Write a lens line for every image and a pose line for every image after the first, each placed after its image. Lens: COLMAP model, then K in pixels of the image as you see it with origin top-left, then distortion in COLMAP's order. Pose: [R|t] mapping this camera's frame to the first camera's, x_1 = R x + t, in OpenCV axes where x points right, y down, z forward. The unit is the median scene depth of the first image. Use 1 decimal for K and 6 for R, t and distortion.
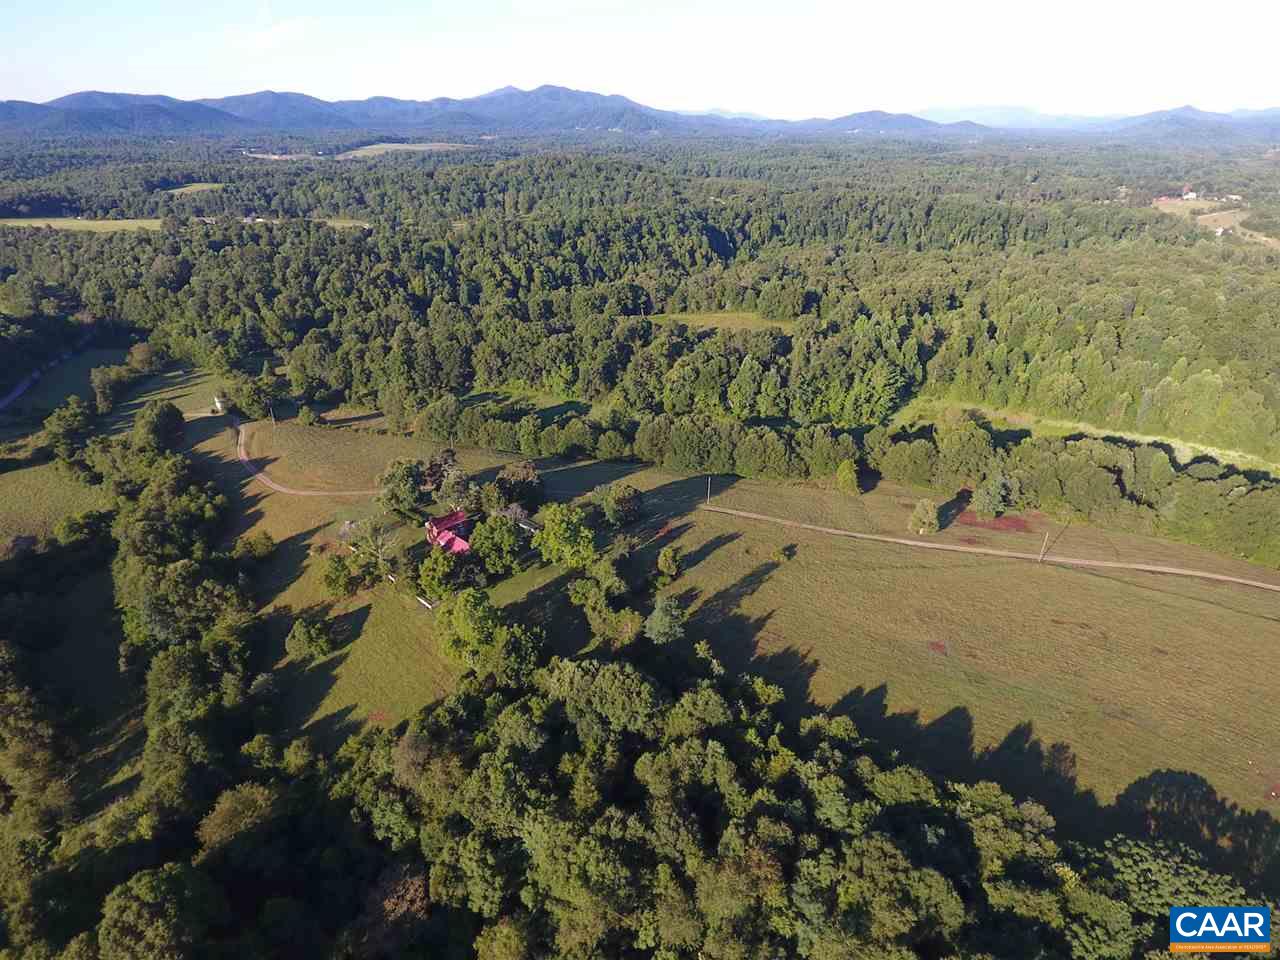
lens RADIAL K [[748.7, 0, 647.7], [0, 748.7, 507.2], [0, 0, 1]] dist [0.002544, -0.003864]
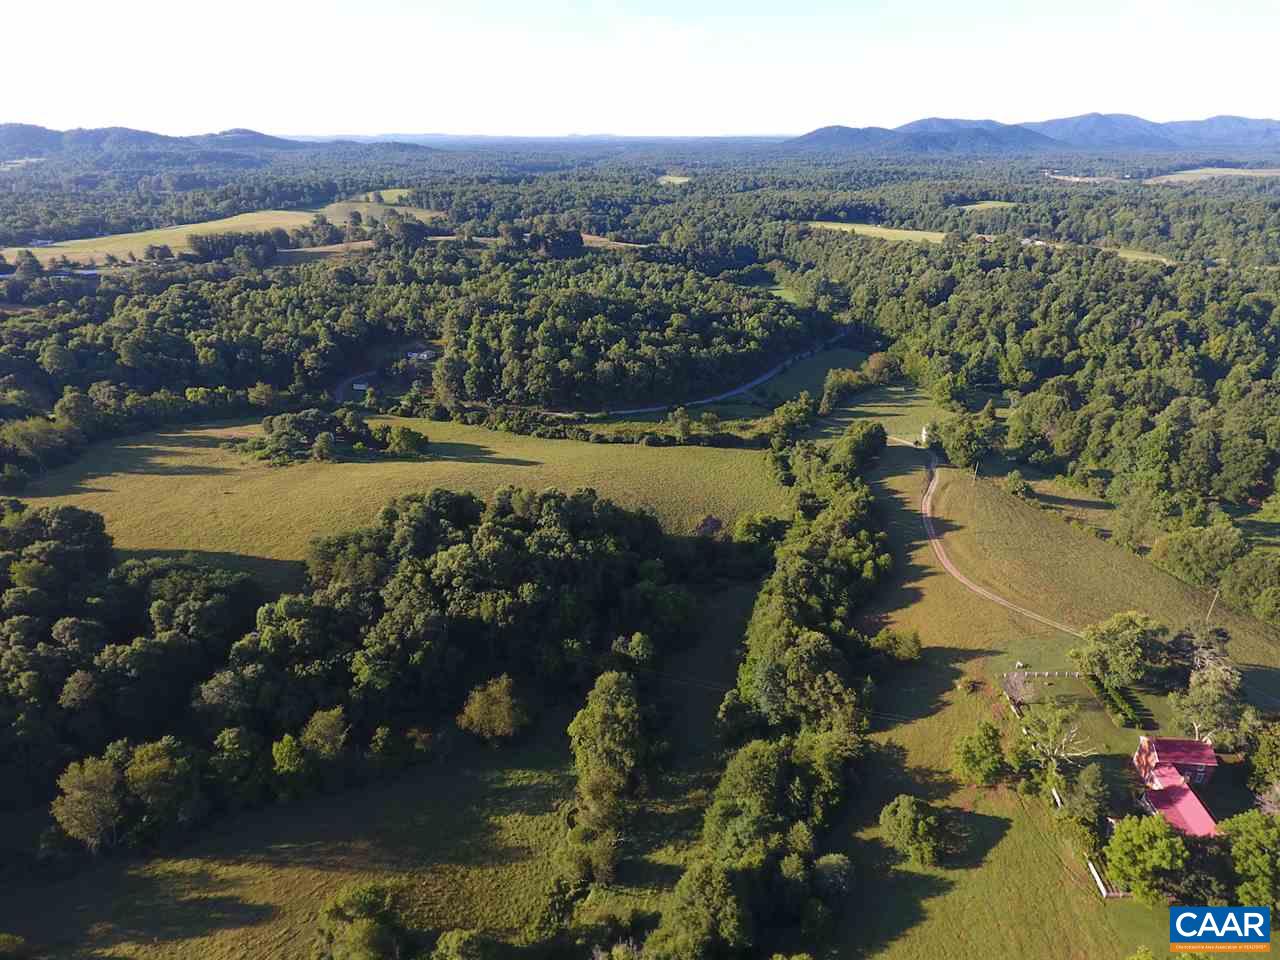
lens RADIAL K [[748.7, 0, 647.7], [0, 748.7, 507.2], [0, 0, 1]] dist [0.002544, -0.003864]
pose [[0.620421, 0.340377, -0.706556, -0.077147], [-0.357638, 0.924575, 0.131367, -0.041002], [0.697977, 0.171188, 0.695358, 0.102065]]
